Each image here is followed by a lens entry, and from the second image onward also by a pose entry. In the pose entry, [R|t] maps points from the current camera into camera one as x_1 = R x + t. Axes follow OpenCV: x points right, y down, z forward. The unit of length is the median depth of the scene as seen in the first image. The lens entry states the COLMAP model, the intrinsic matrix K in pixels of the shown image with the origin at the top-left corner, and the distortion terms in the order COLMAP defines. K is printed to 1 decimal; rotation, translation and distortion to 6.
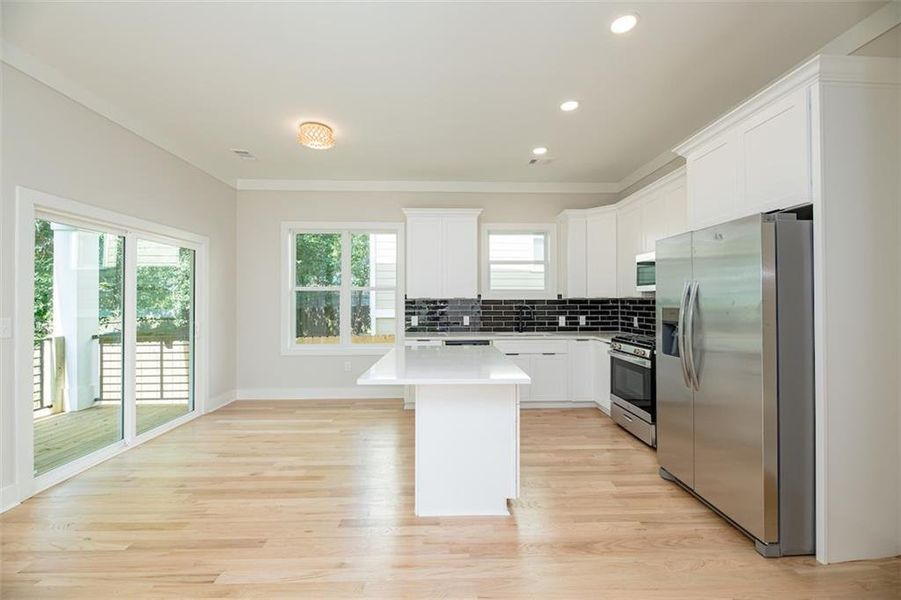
lens RADIAL K [[369.4, 0, 451.2], [0, 369.4, 299.2], [0, 0, 1]] dist [-0.007656, -0.000742]
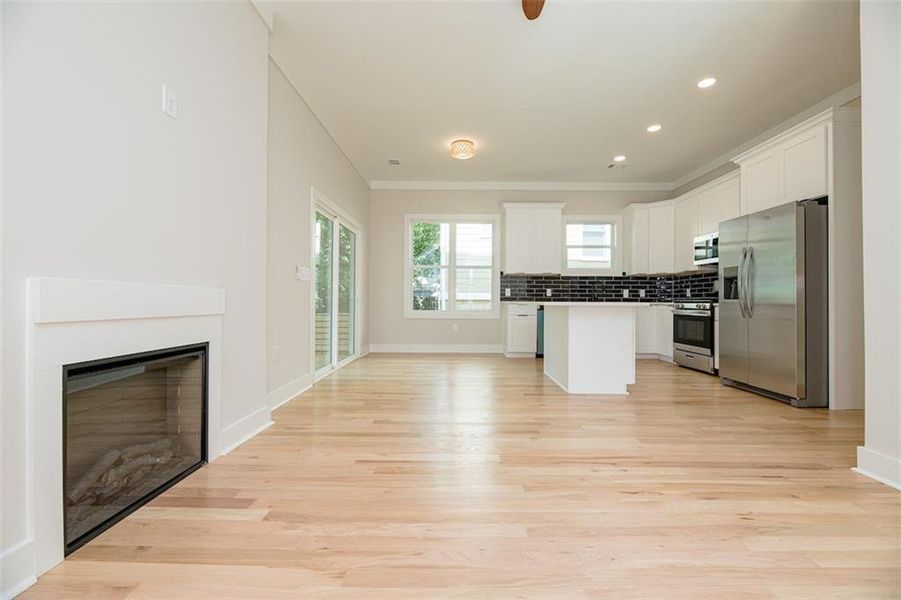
lens RADIAL K [[369.4, 0, 450.0], [0, 369.4, 299.1], [0, 0, 1]] dist [-0.007656, -0.000742]
pose [[0.999007, 0.008069, -0.043824, -0.279740], [-0.008039, 0.999967, 0.000866, 0.096186], [0.043830, -0.000513, 0.999039, -0.315735]]
